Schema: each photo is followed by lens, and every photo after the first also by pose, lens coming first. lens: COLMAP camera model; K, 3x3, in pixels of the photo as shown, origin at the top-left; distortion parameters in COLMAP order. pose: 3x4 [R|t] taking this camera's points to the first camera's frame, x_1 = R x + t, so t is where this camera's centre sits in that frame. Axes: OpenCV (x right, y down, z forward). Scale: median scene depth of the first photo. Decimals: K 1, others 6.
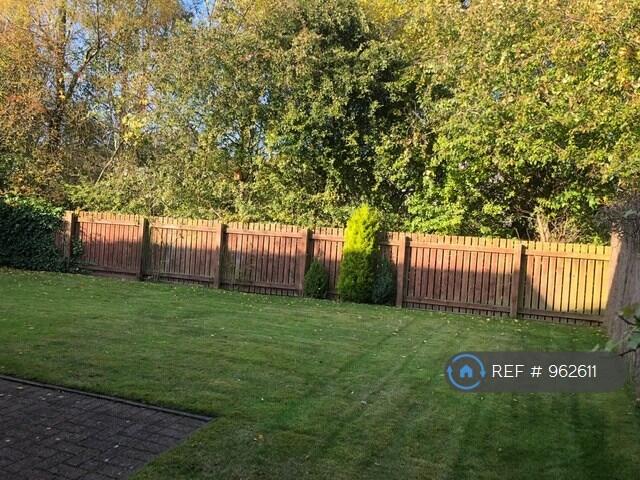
lens RADIAL K [[514.1, 0, 321.4], [0, 514.1, 242.8], [0, 0, 1]] dist [0.055432, -0.050524]
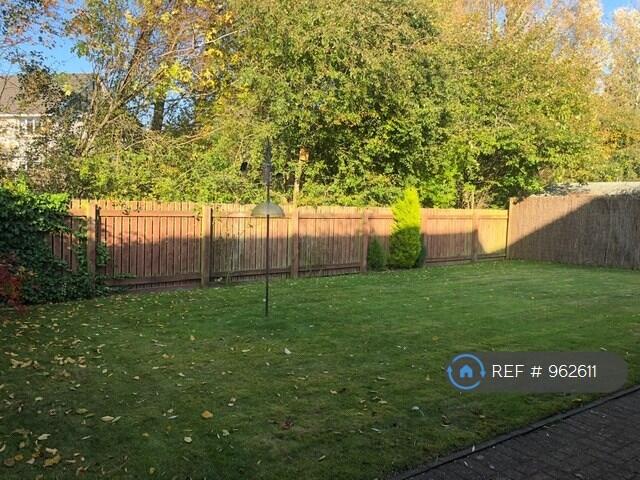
lens RADIAL K [[514.1, 0, 321.4], [0, 514.1, 242.8], [0, 0, 1]] dist [0.055432, -0.050524]
pose [[0.568757, -0.110259, 0.815082, -0.903761], [0.039150, 0.993480, 0.107073, -0.070189], [-0.821573, -0.028988, 0.569365, 0.444557]]
